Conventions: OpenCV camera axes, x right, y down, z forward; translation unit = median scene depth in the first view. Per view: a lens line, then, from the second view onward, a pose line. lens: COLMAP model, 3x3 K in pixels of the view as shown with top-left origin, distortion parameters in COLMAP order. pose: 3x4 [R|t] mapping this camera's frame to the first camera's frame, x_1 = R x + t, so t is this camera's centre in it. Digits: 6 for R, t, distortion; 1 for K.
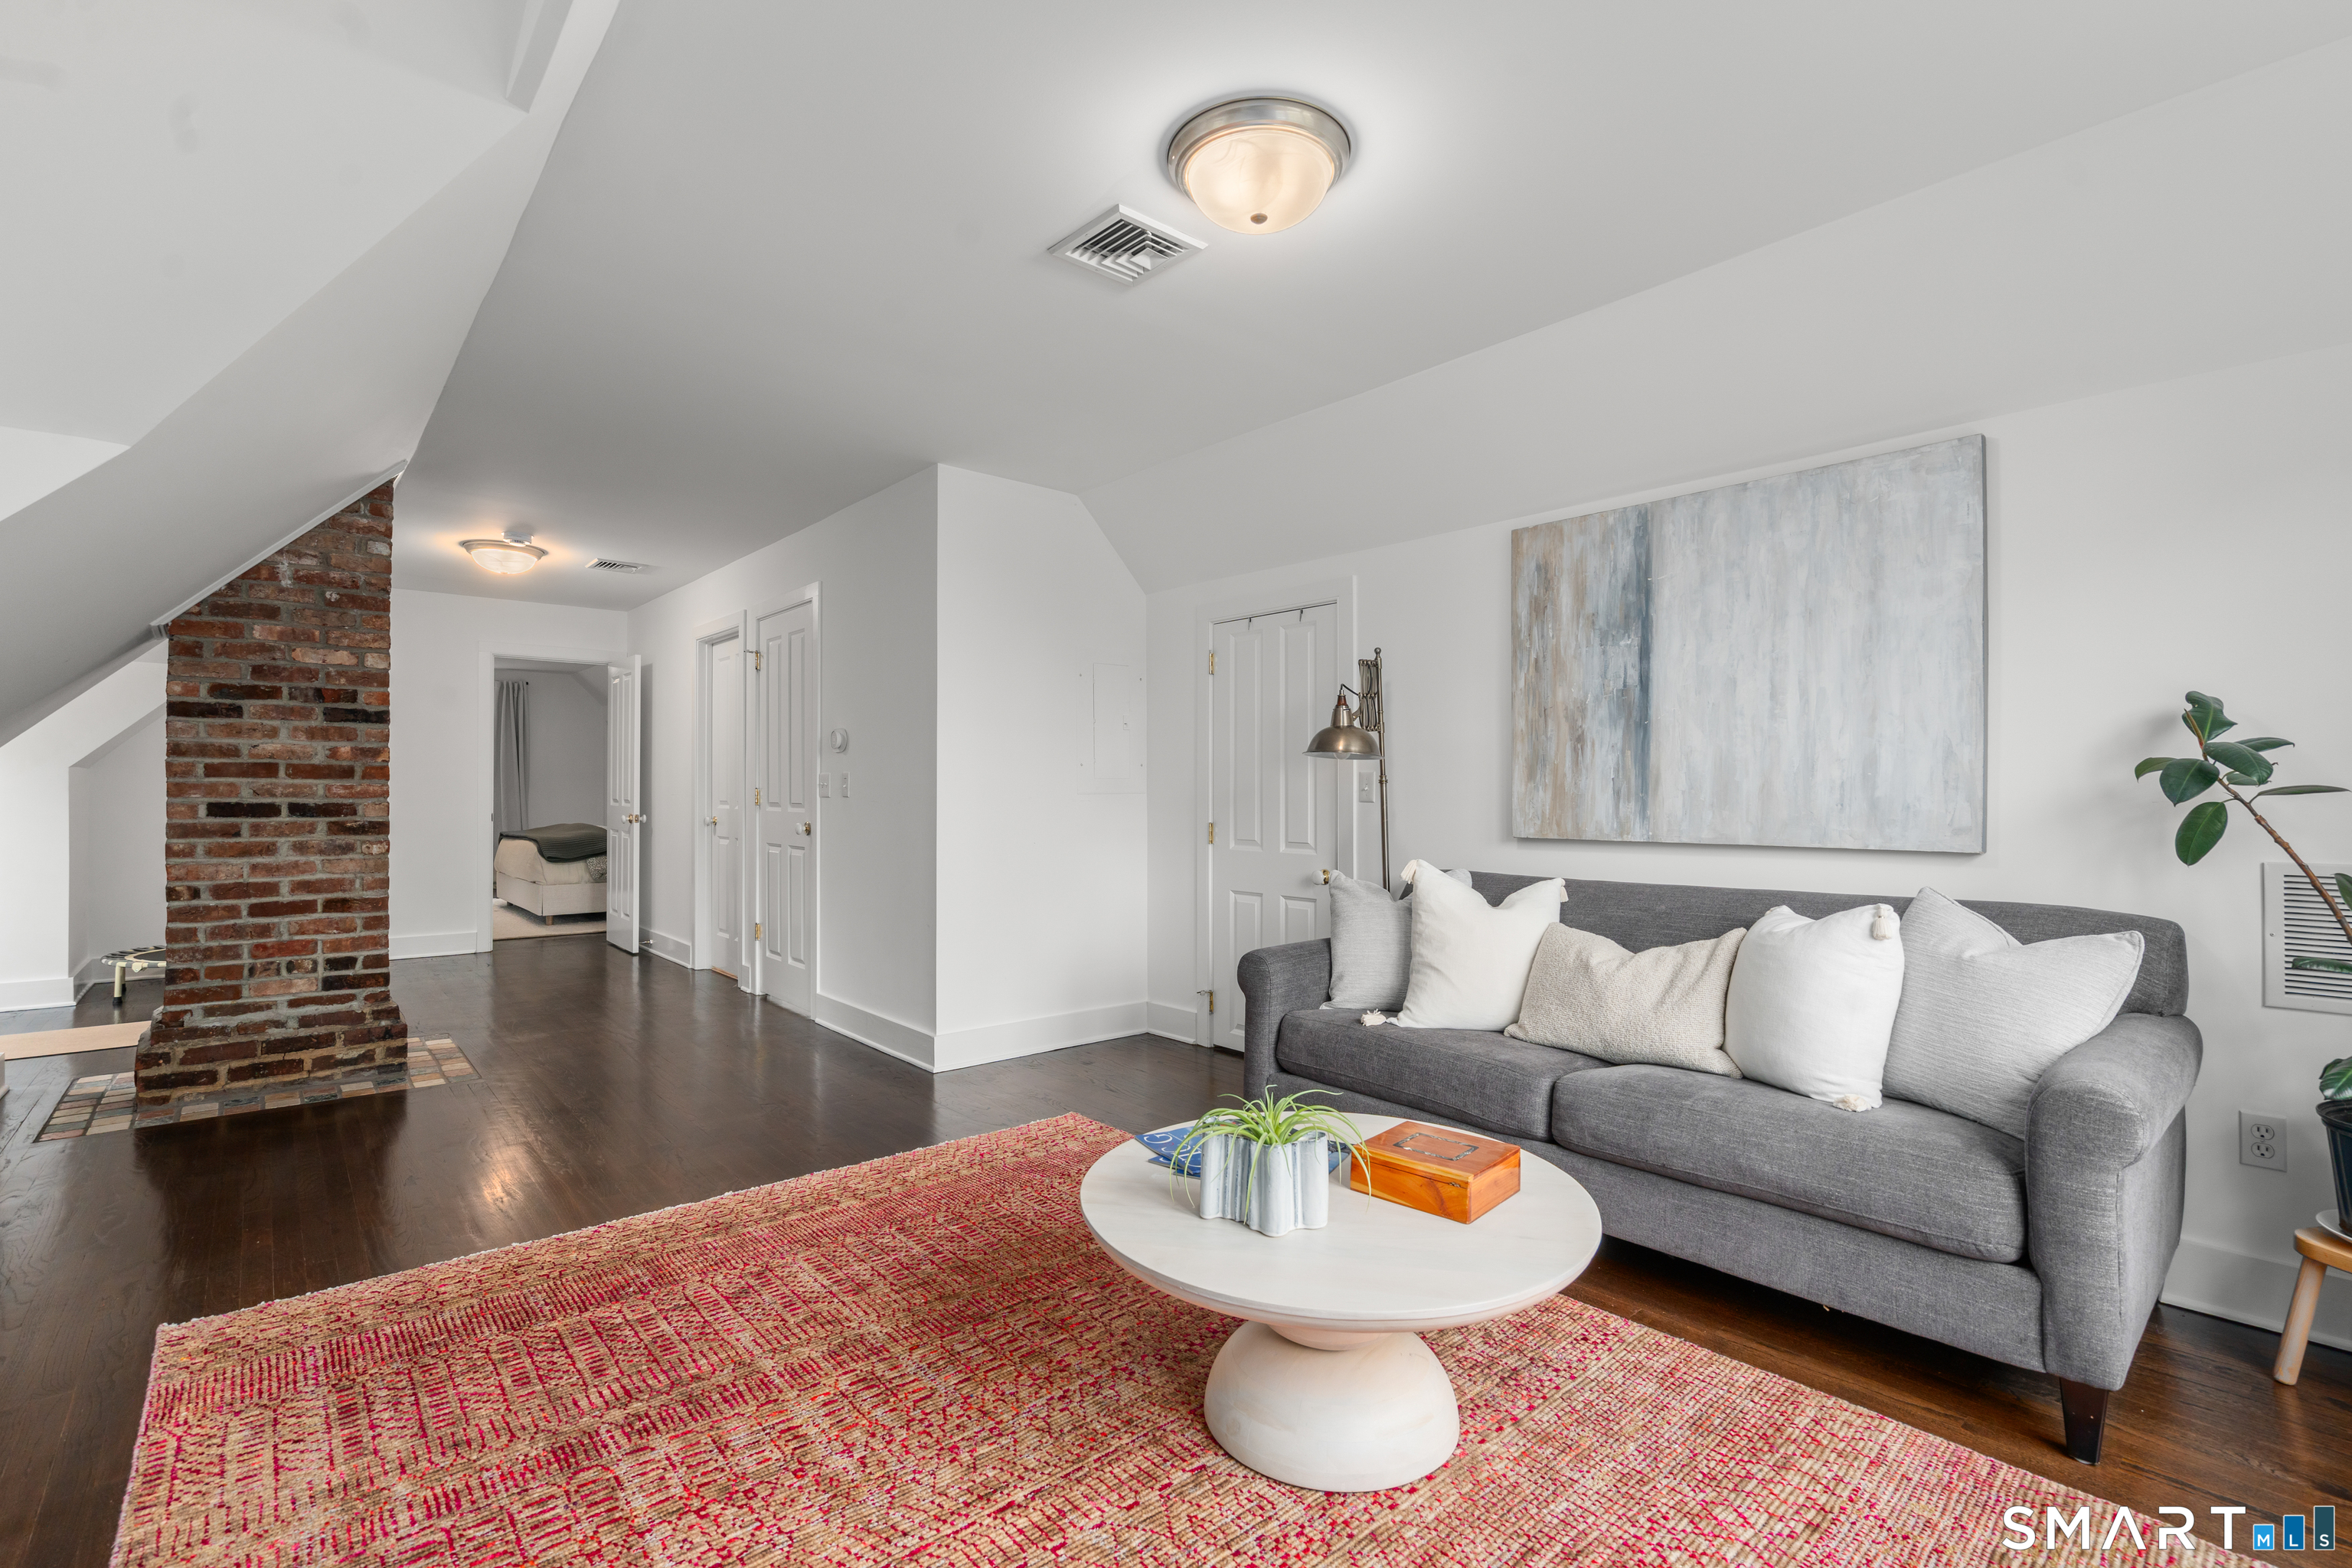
lens RADIAL K [[1094.7, 0, 1184.2], [0, 1094.7, 785.2], [0, 0, 1]] dist [-0.003558, 0.004503]
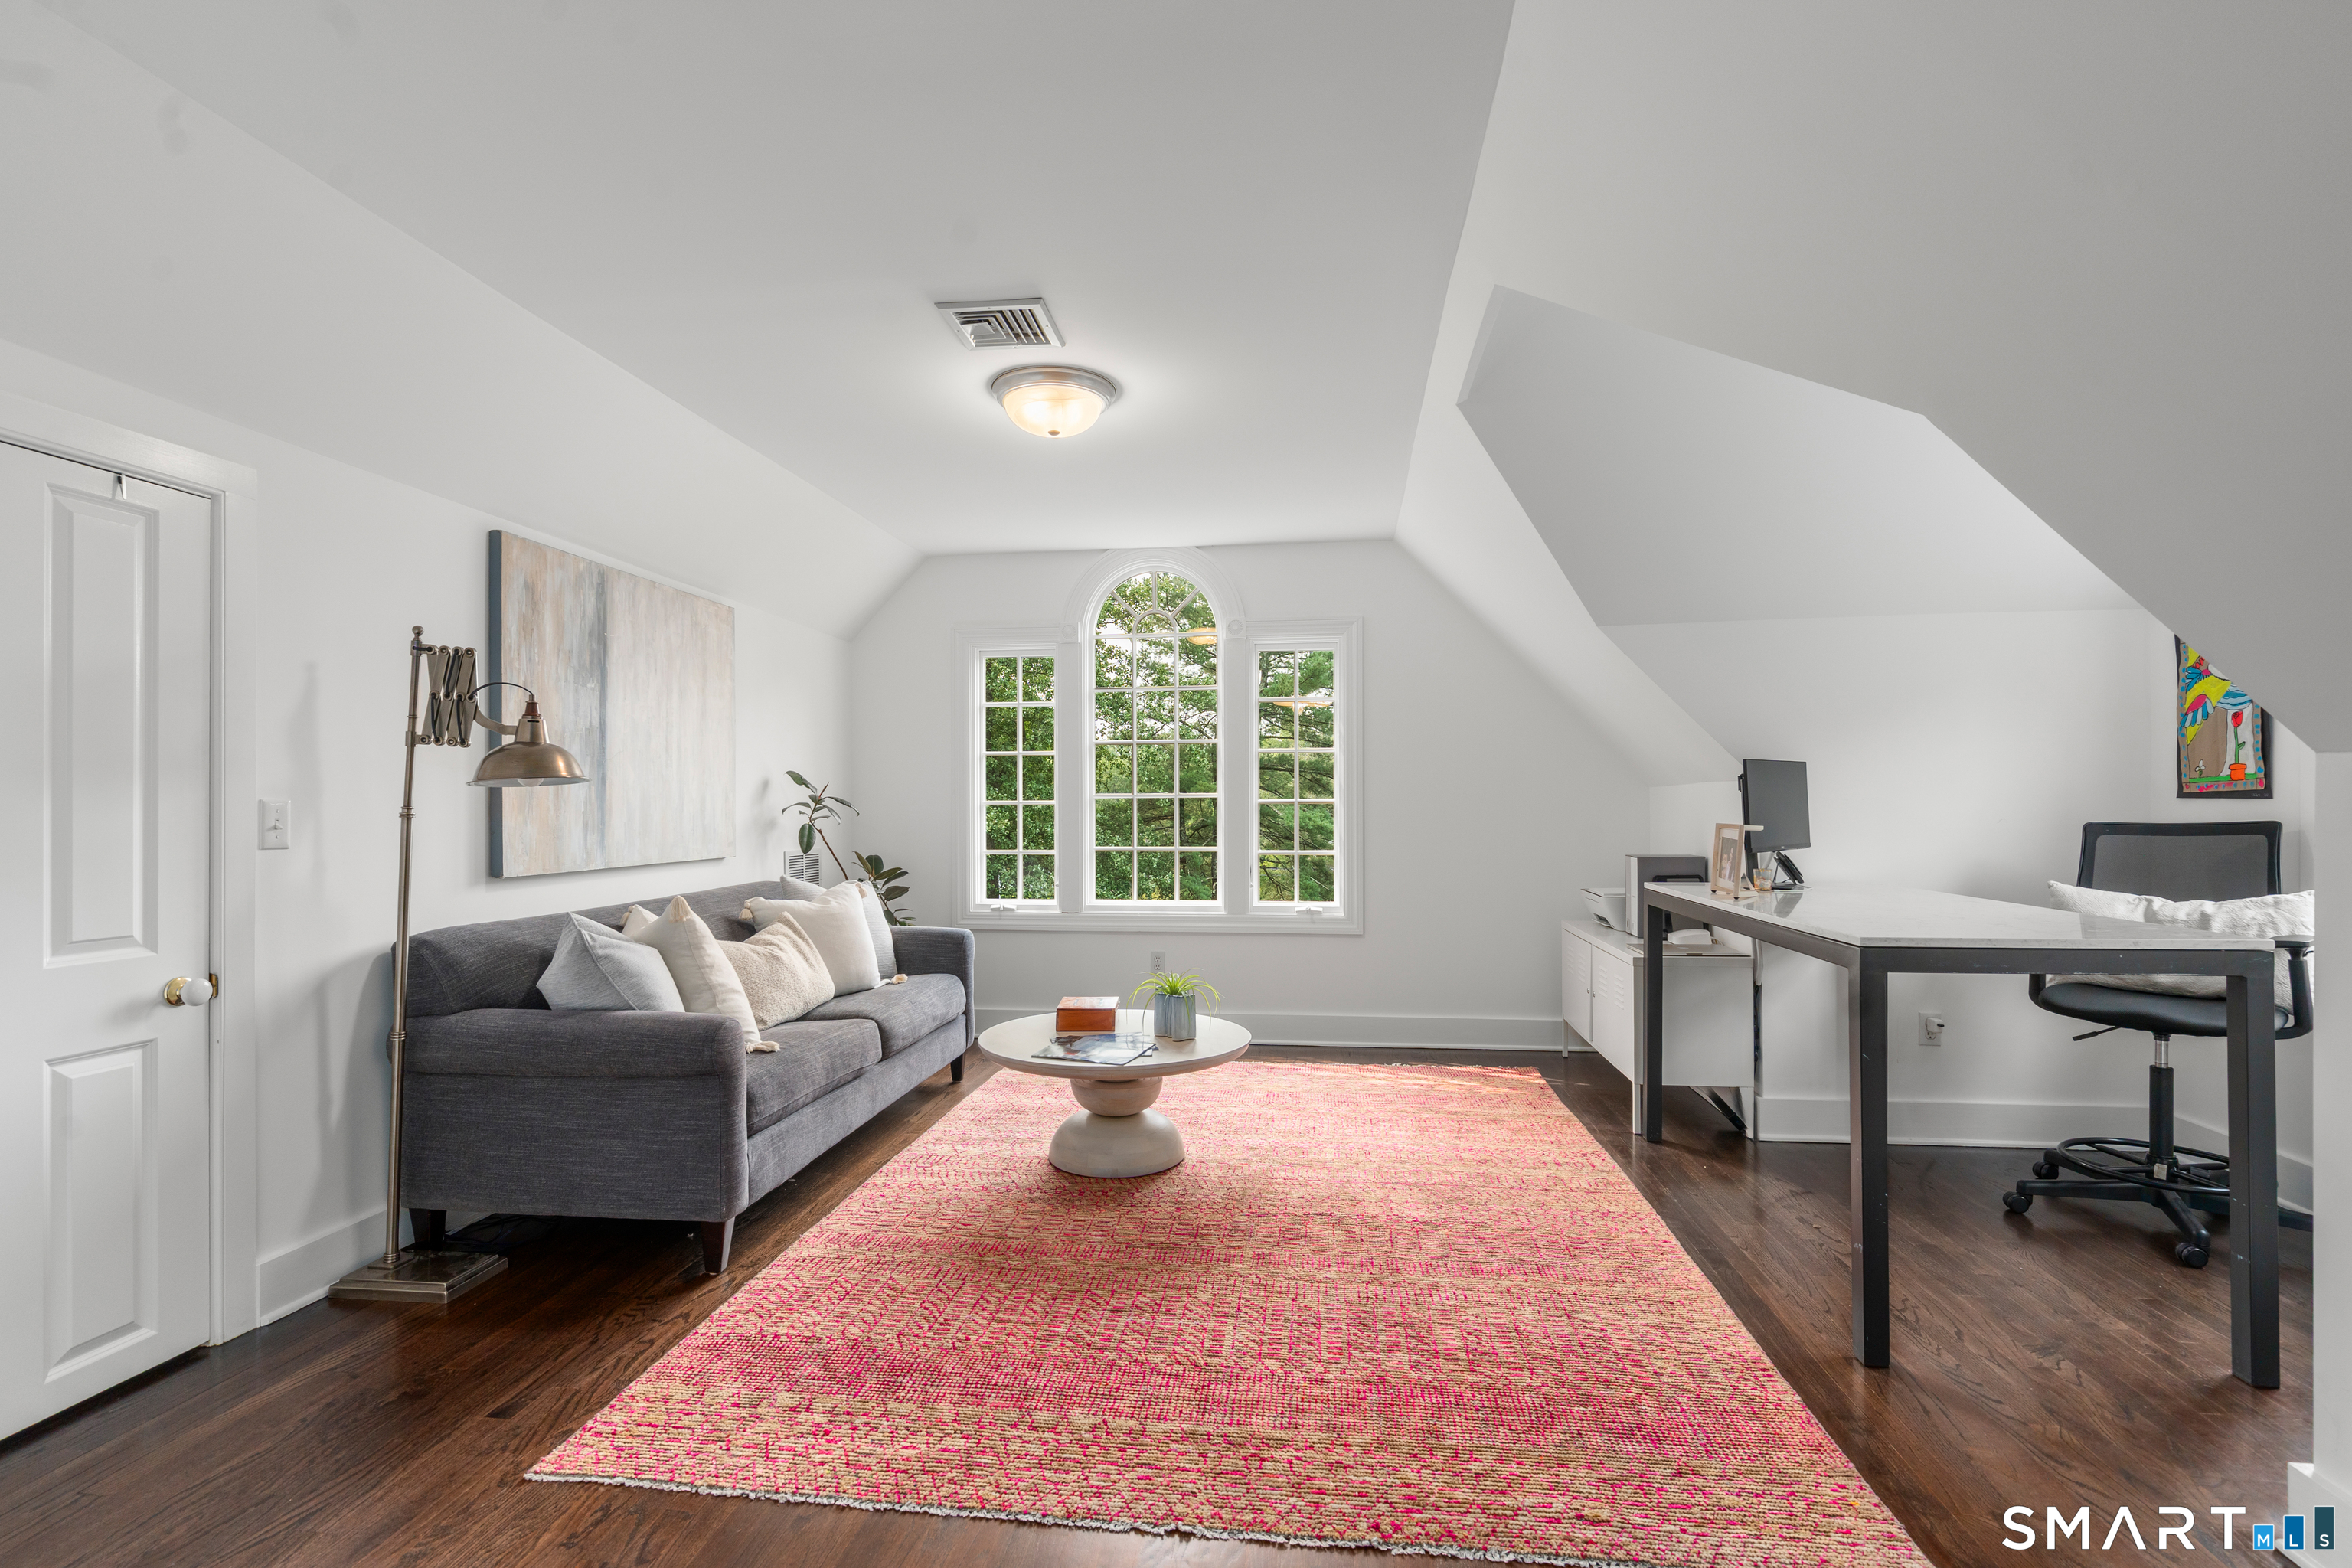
lens RADIAL K [[1094.7, 0, 1181.1], [0, 1094.7, 794.6], [0, 0, 1]] dist [-0.003558, 0.004503]
pose [[-0.675415, 0.006673, 0.737408, -0.786616], [-0.003990, 0.999911, -0.012703, -0.011318], [-0.737427, -0.011522, -0.675328, 1.297488]]
